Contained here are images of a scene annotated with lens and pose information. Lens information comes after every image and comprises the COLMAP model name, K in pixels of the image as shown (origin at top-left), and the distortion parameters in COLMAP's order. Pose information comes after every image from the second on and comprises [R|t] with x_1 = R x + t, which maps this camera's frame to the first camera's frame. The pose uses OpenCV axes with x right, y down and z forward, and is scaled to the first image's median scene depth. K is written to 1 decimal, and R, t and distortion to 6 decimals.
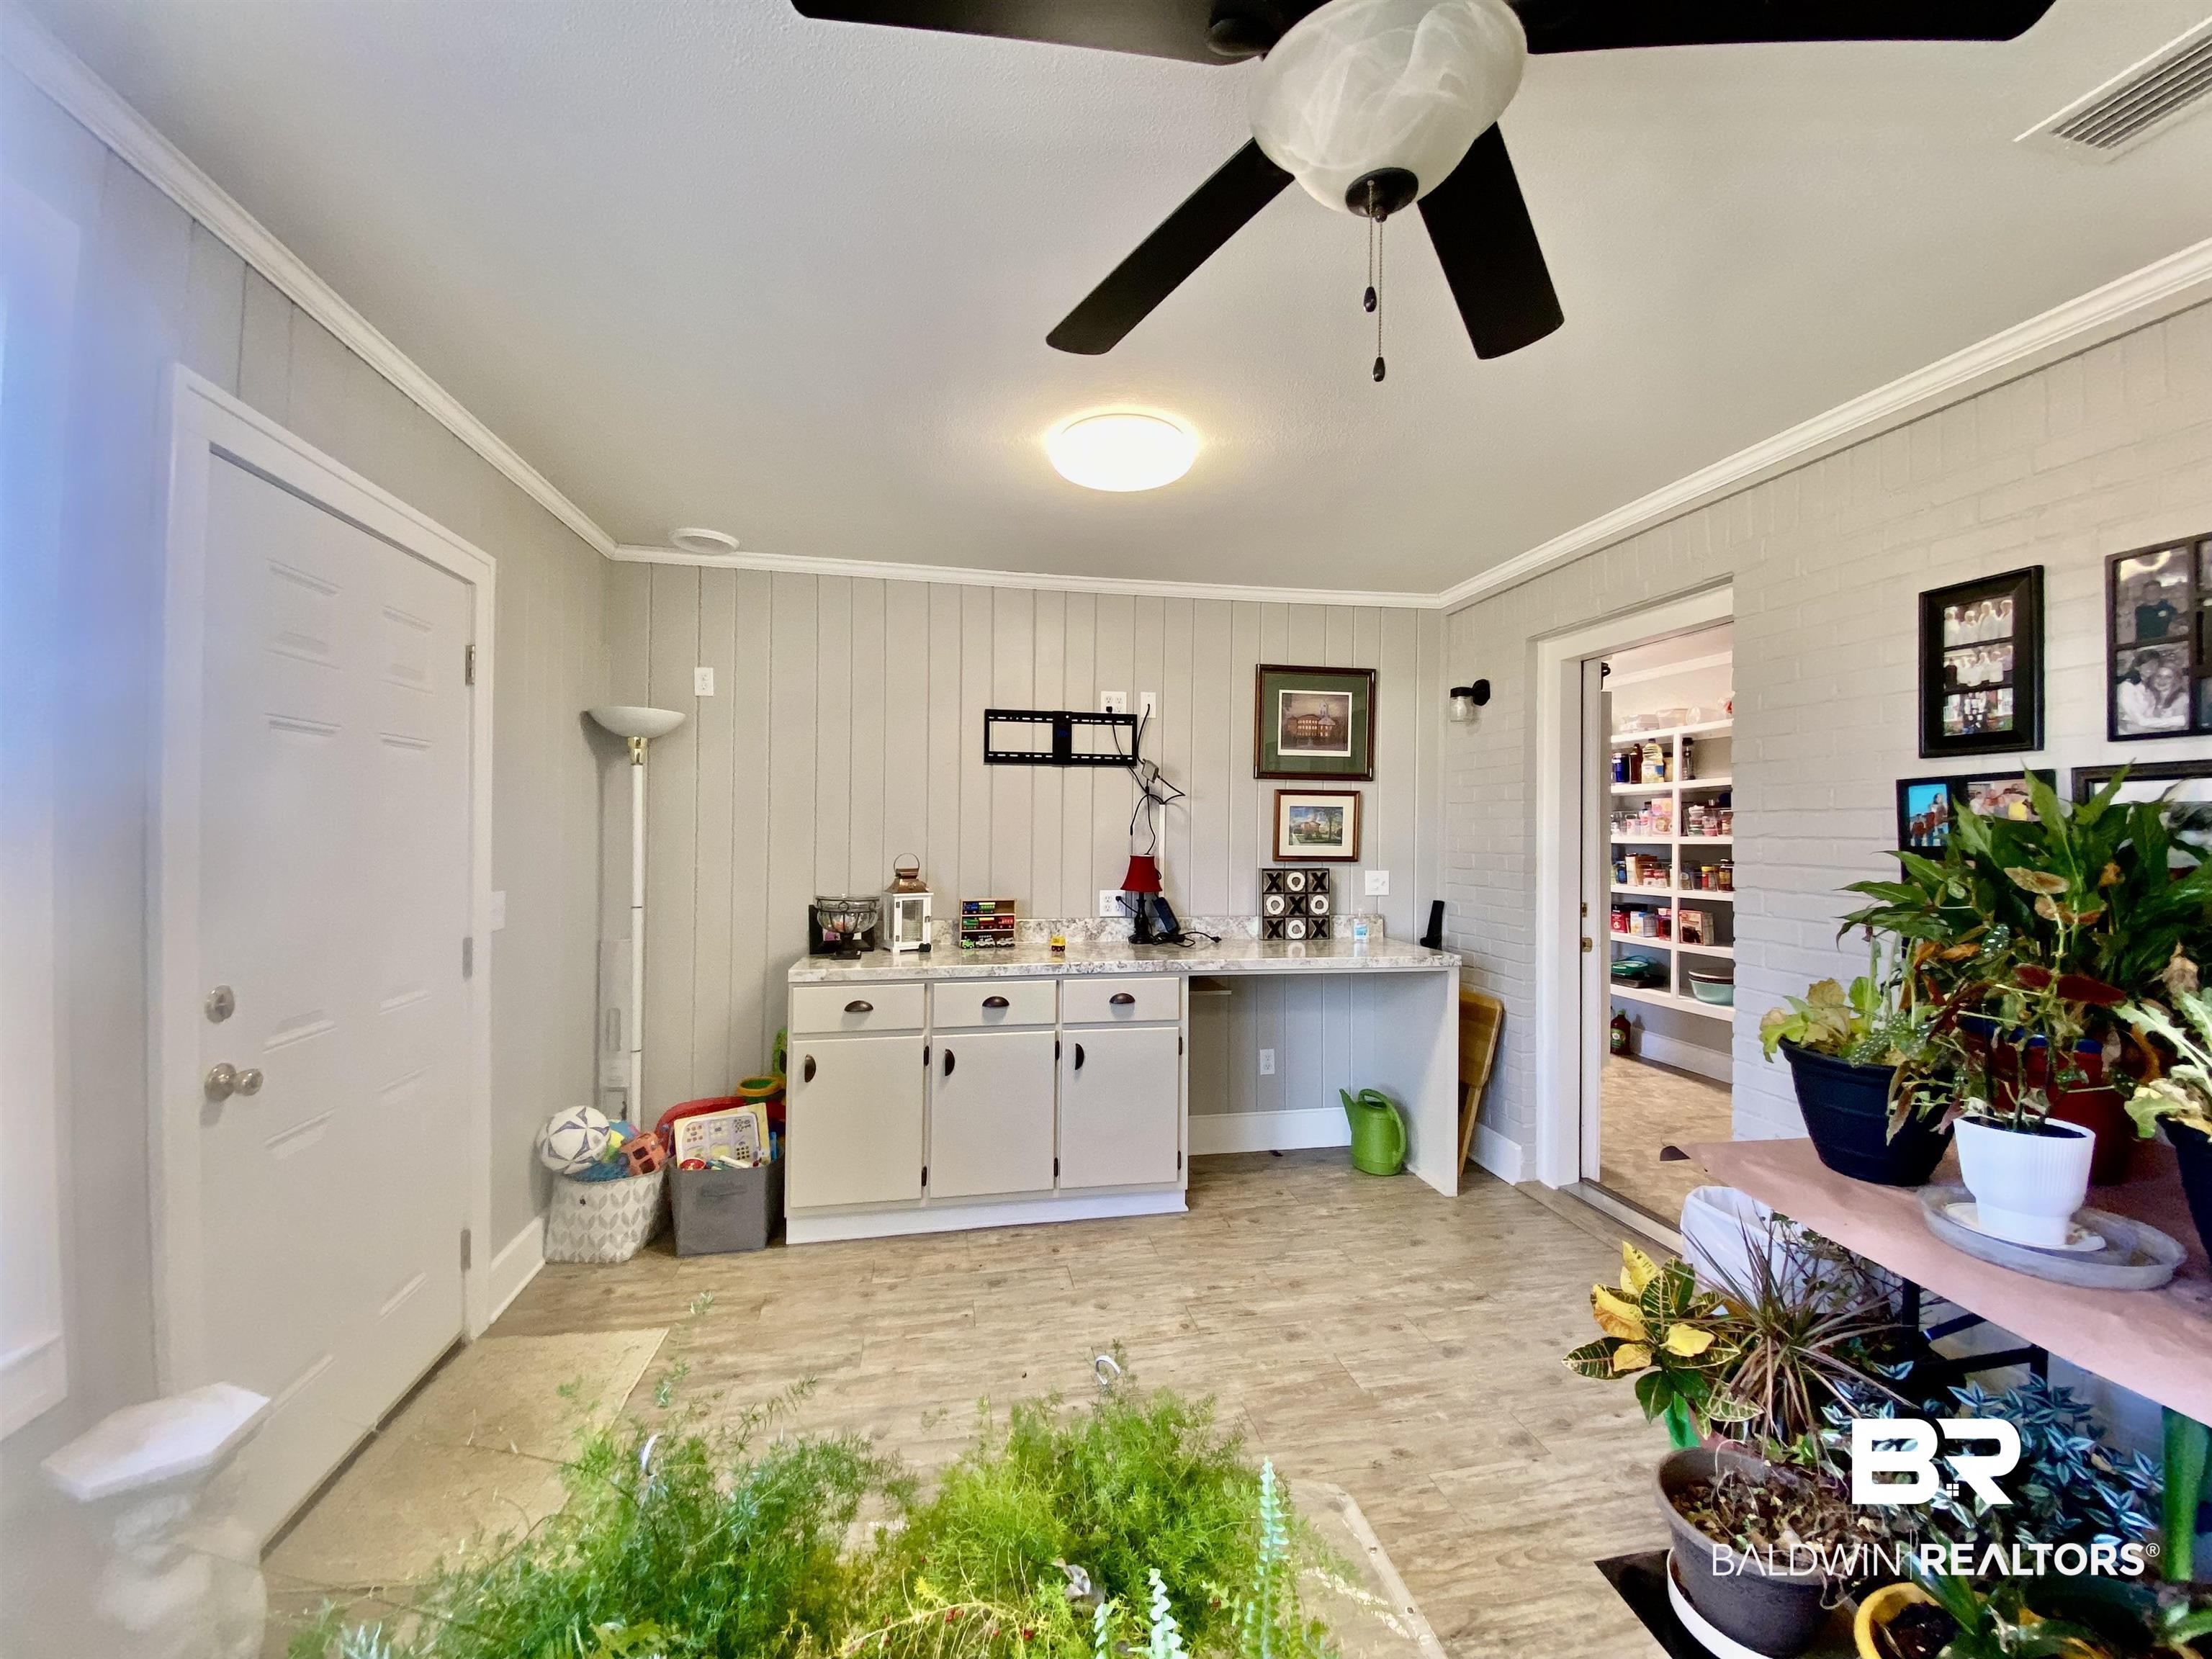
lens RADIAL K [[907.7, 0, 1106.0], [0, 907.7, 829.5], [0, 0, 1]] dist [-0.000400, -0.011202]
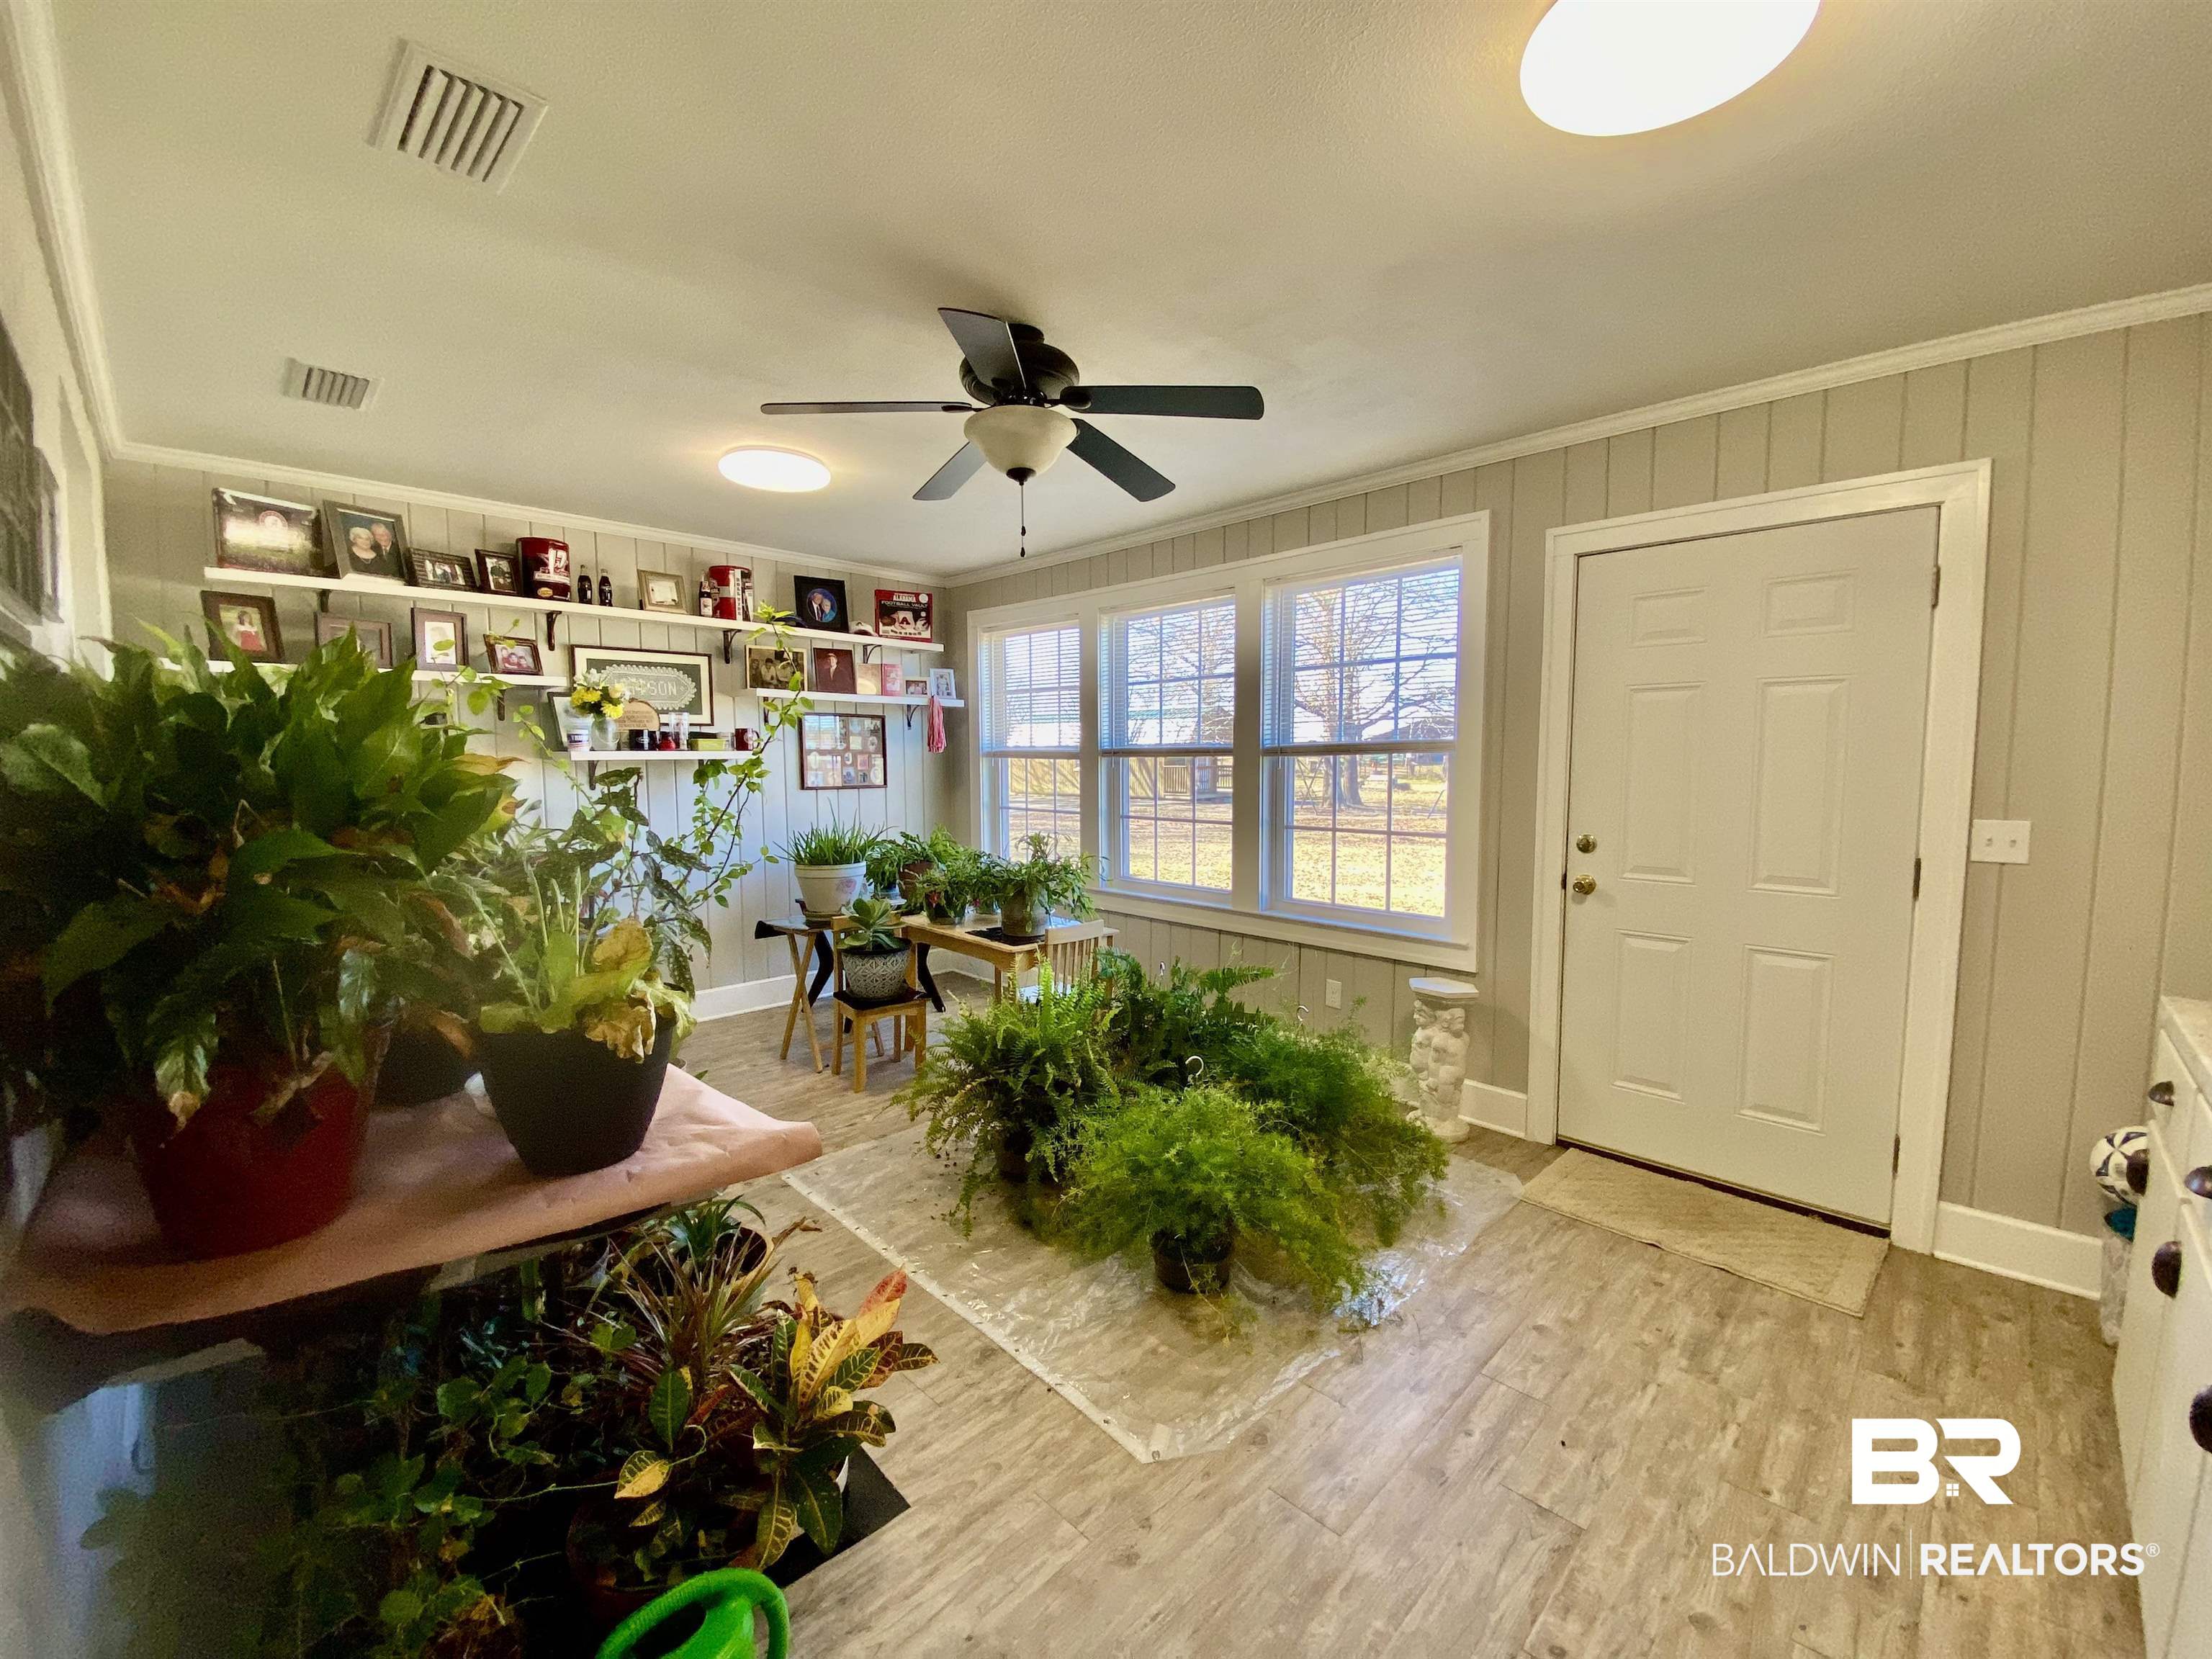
lens RADIAL K [[907.7, 0, 1106.0], [0, 907.7, 829.5], [0, 0, 1]] dist [-0.000400, -0.011202]
pose [[-0.824644, 0.043539, -0.563974, 0.655159], [0.001241, 0.997170, 0.075167, 0.010513], [0.565650, 0.061286, -0.822365, 1.384311]]
